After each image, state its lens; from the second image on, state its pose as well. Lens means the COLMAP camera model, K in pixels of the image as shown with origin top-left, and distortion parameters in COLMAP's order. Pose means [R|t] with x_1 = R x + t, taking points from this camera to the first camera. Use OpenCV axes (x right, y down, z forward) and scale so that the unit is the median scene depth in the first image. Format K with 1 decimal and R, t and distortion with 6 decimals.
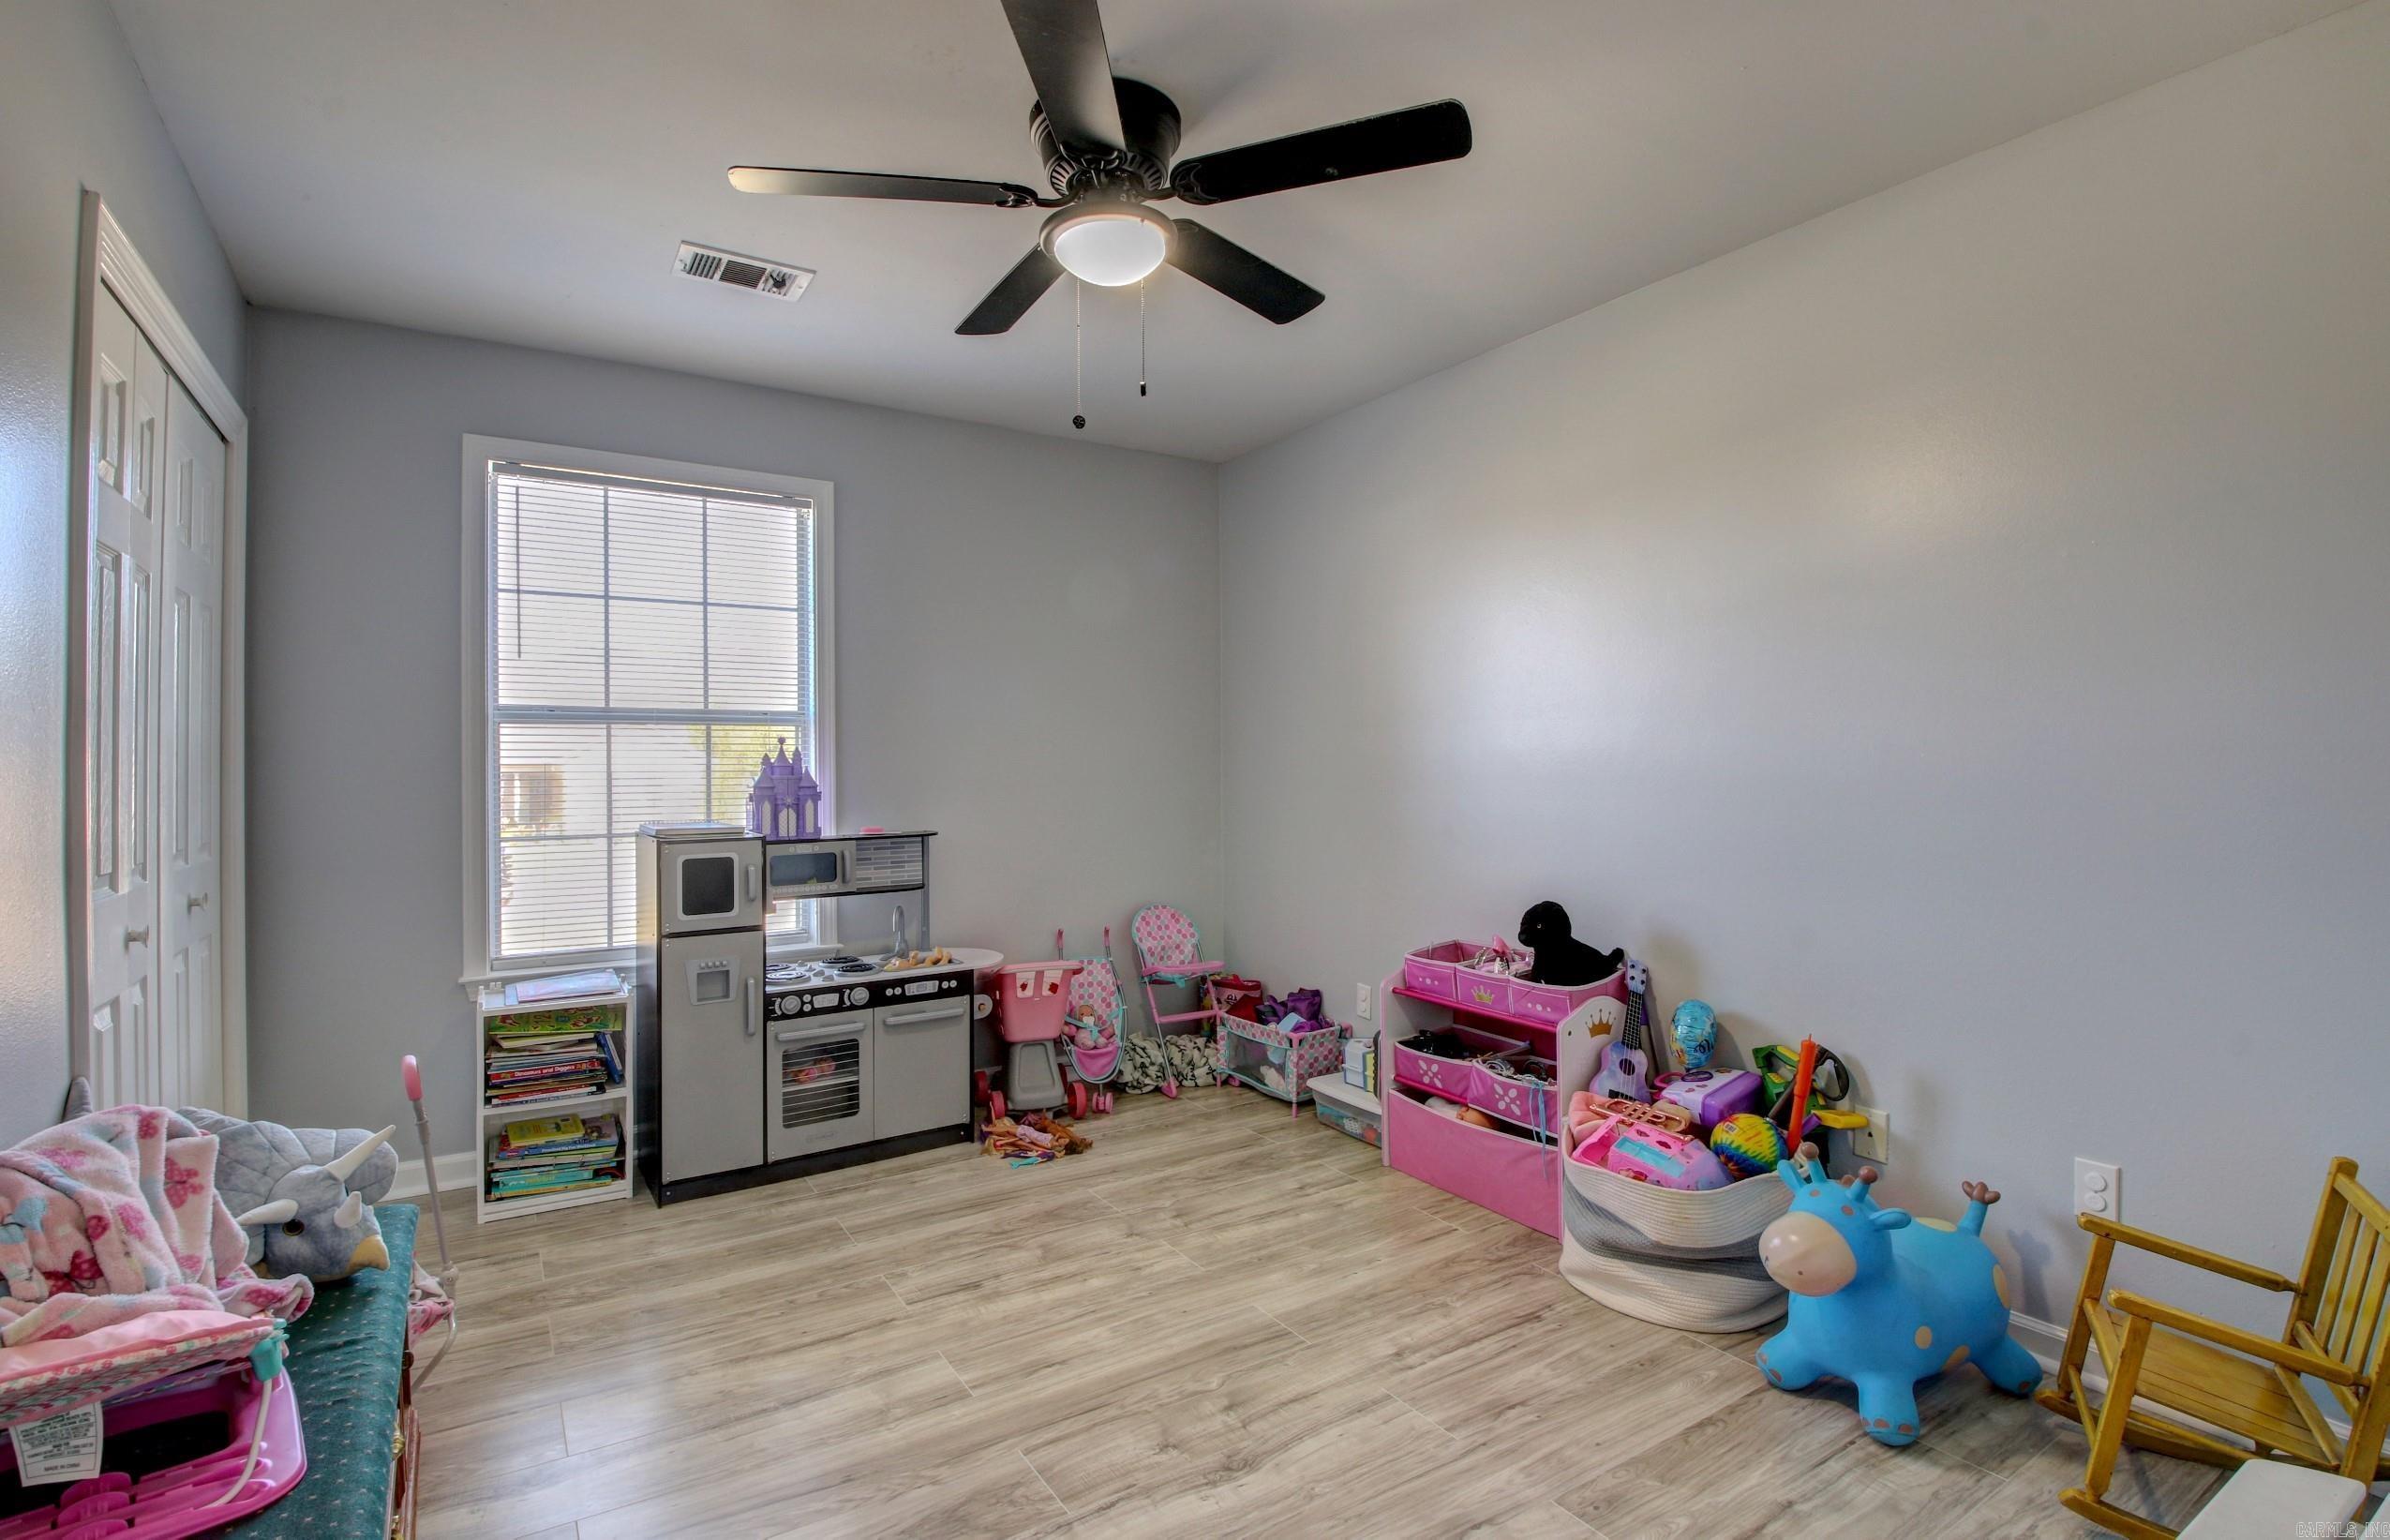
lens RADIAL K [[1146.5, 0, 1174.9], [0, 1146.5, 760.5], [0, 0, 1]] dist [0.067777, -0.061173]
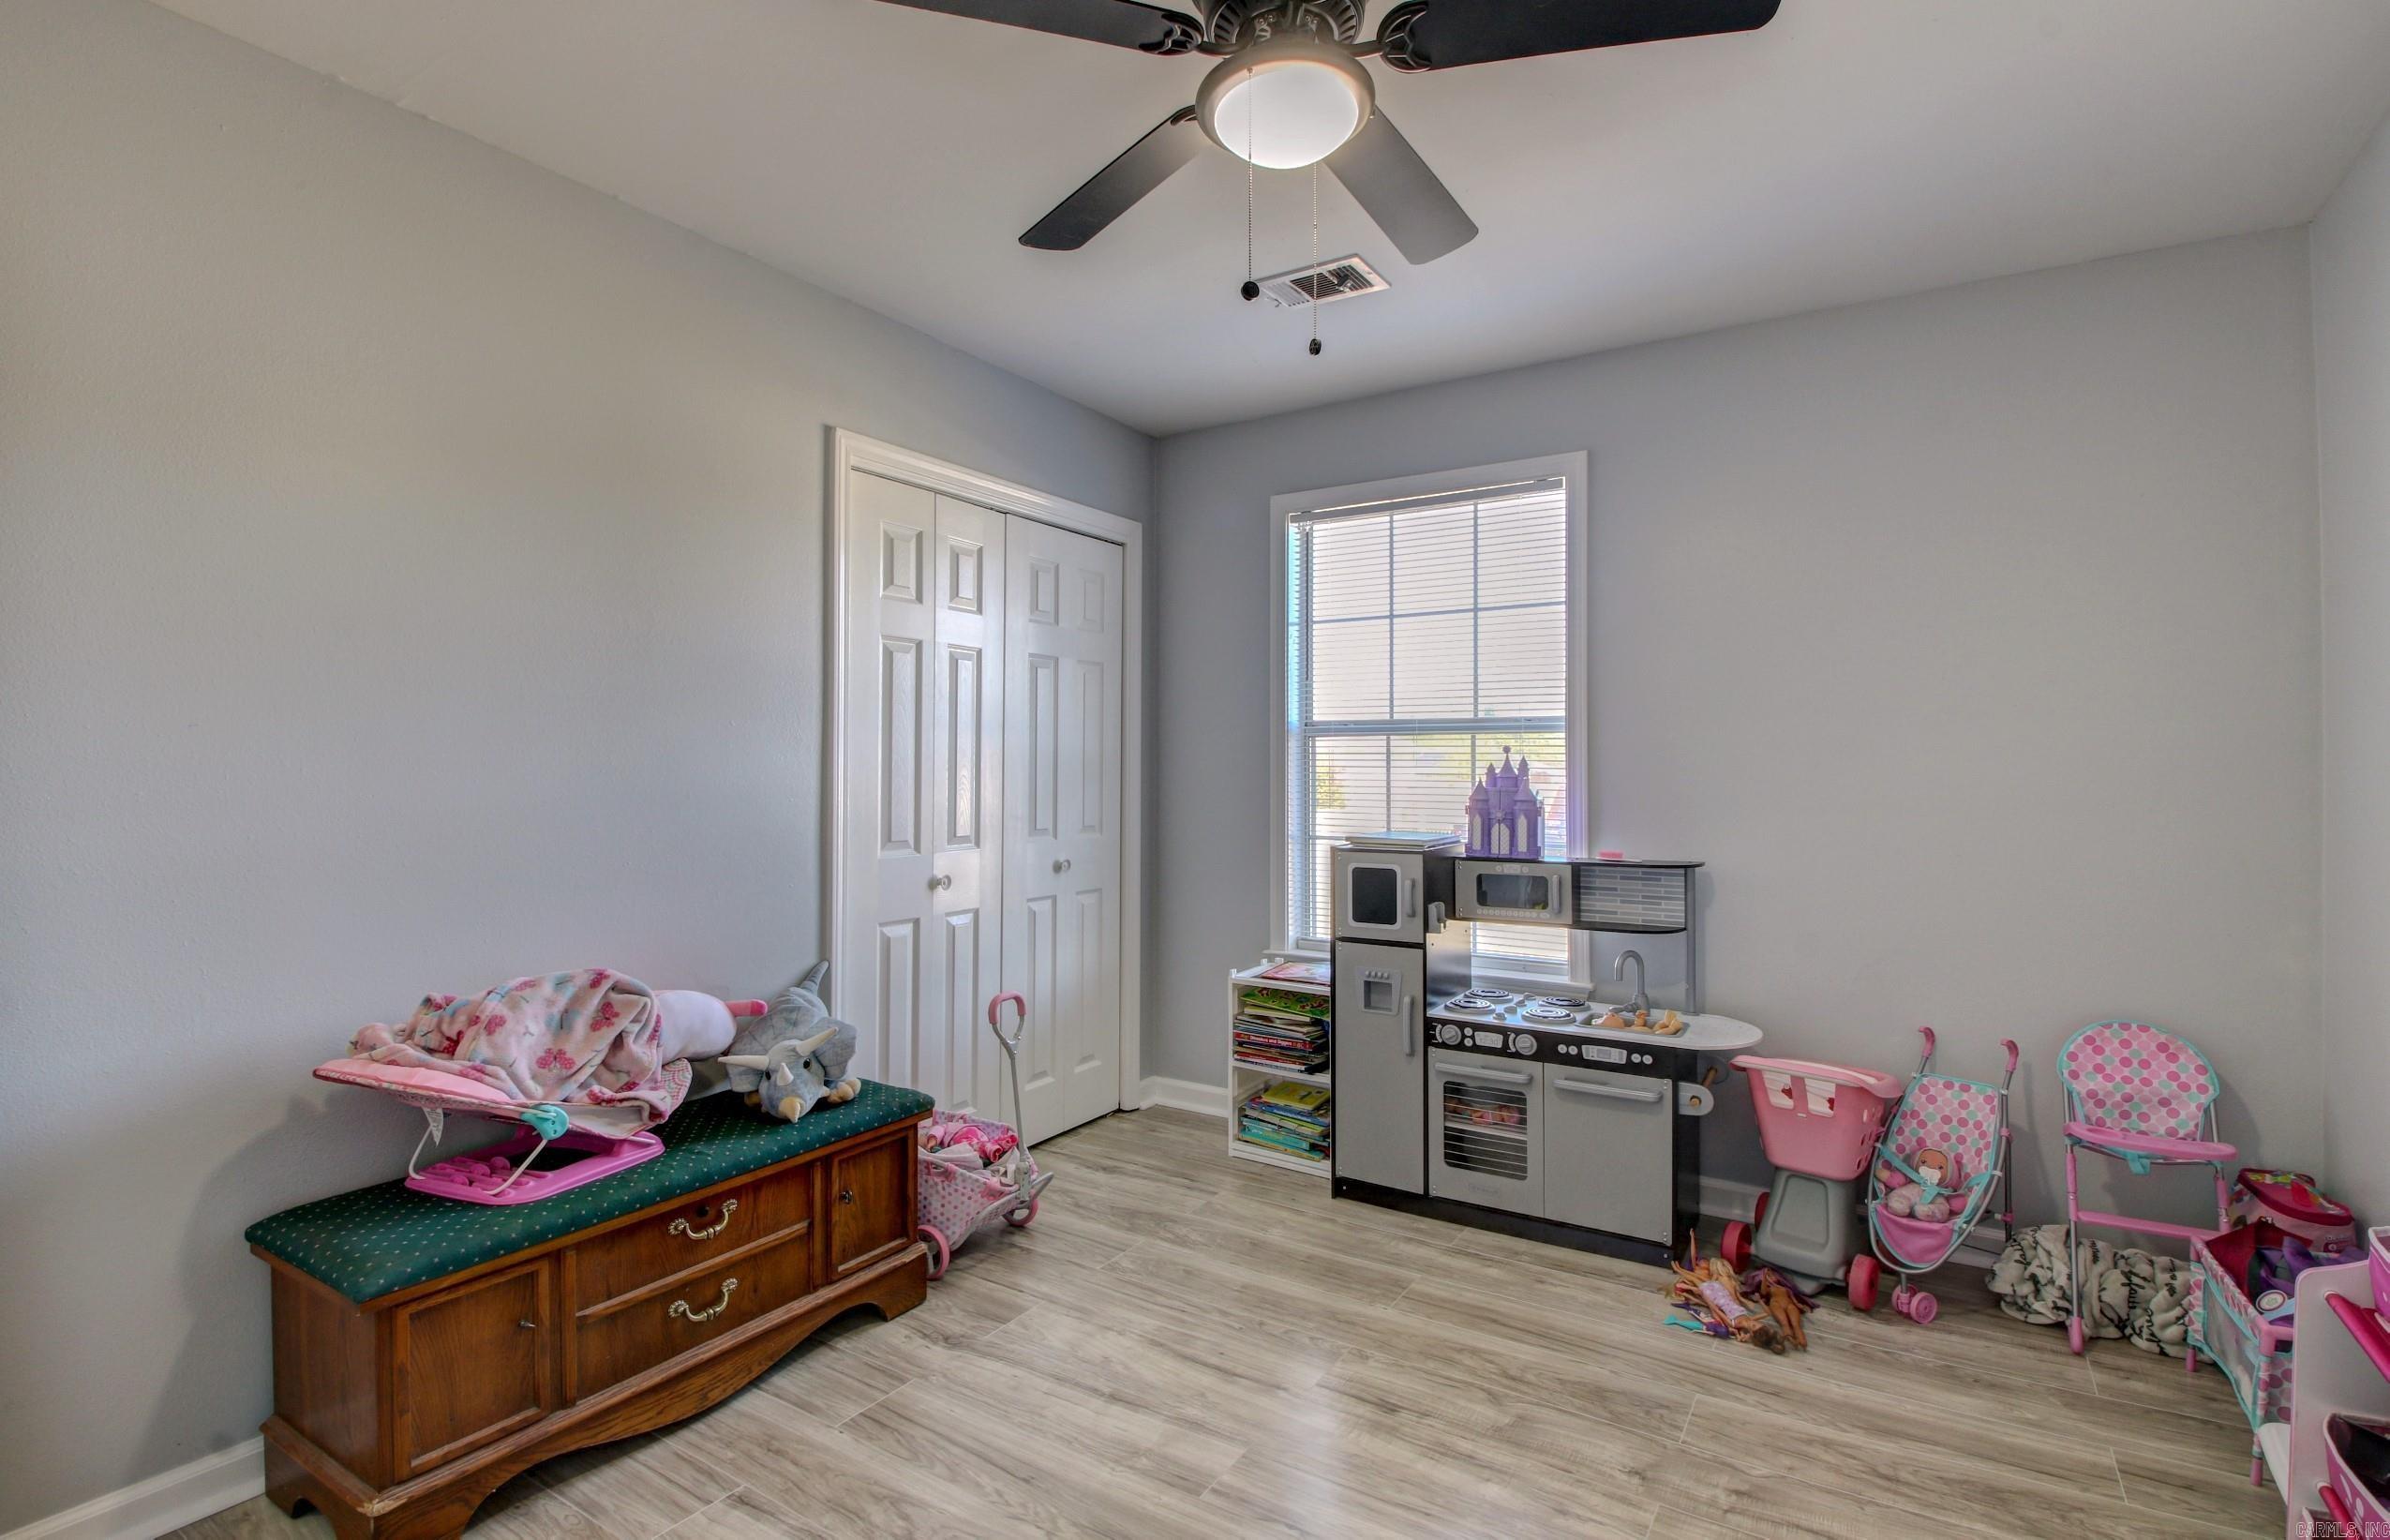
lens RADIAL K [[1146.5, 0, 1174.9], [0, 1146.5, 760.5], [0, 0, 1]] dist [0.067777, -0.061173]
pose [[0.418974, 0.002213, -0.907995, 0.406981], [0.001310, 0.999995, 0.003041, -0.012378], [0.907997, -0.002463, 0.418969, 0.397879]]
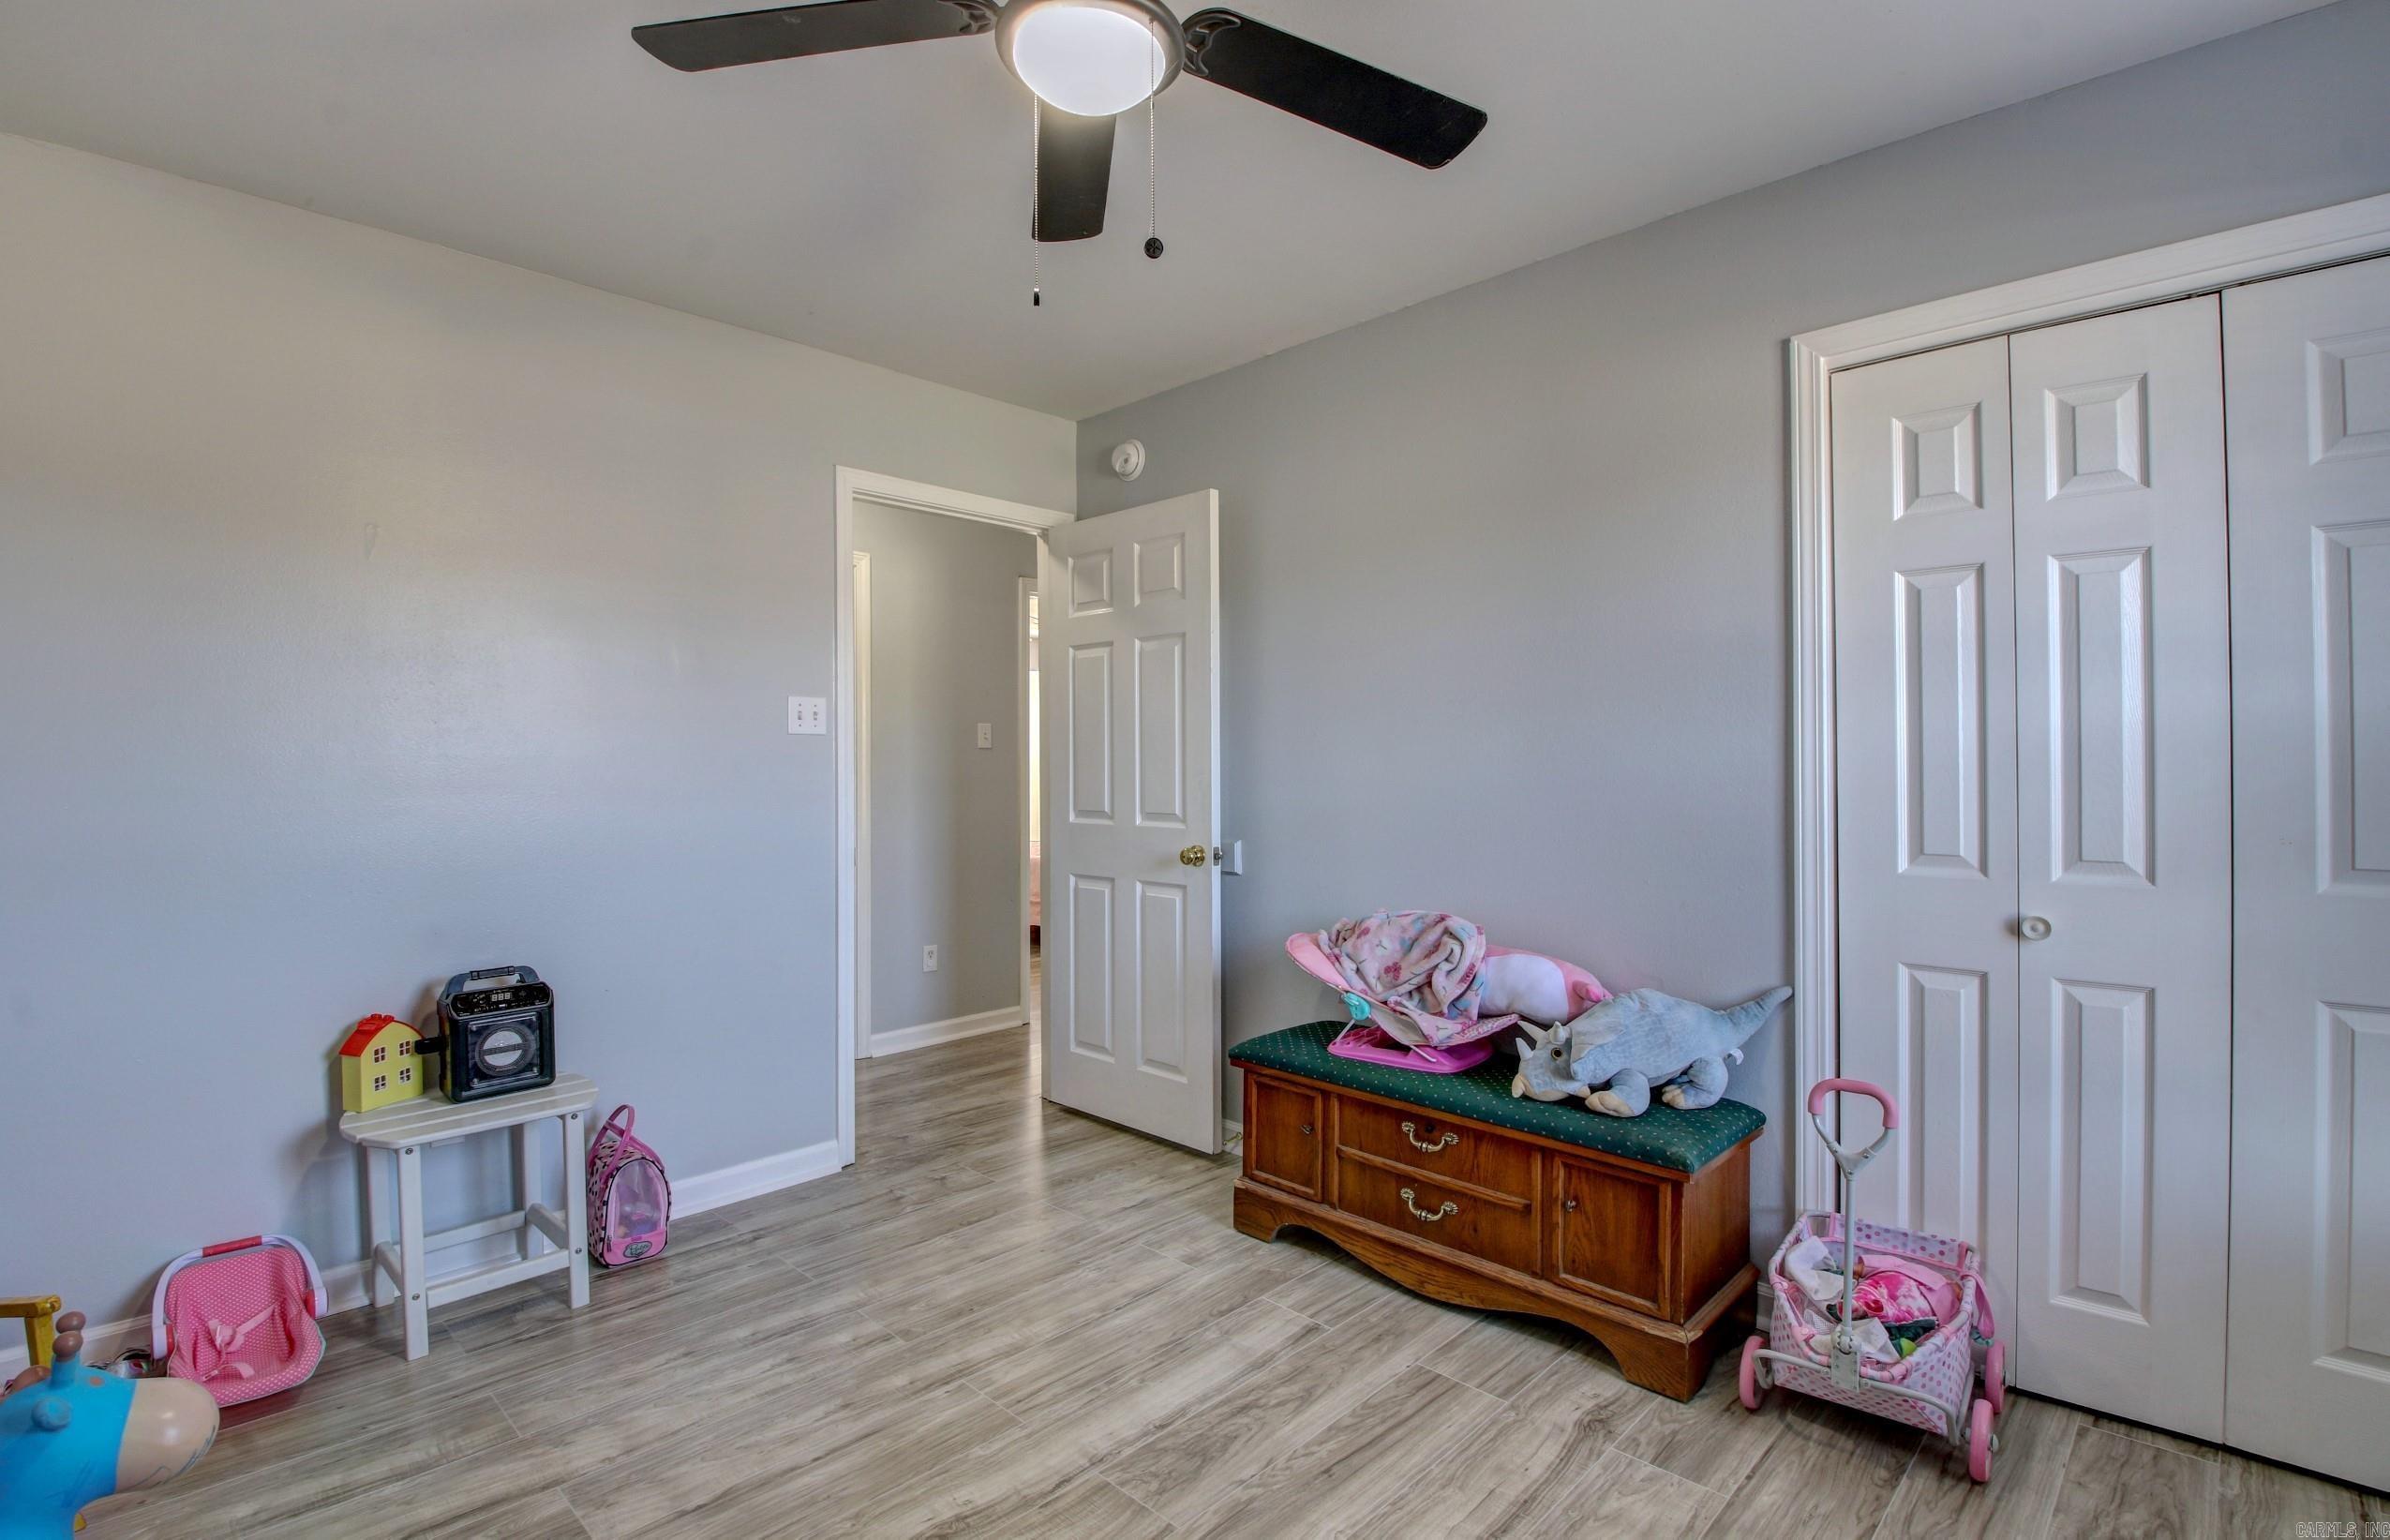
lens RADIAL K [[1118.5, 0, 1180.7], [0, 1118.5, 759.2], [0, 0, 1]] dist [0.001840, -0.019207]
pose [[-0.971092, -0.001770, -0.238700, 0.042335], [0.000911, 0.999938, -0.011122, 0.007889], [0.238705, -0.011018, -0.971030, 1.098170]]
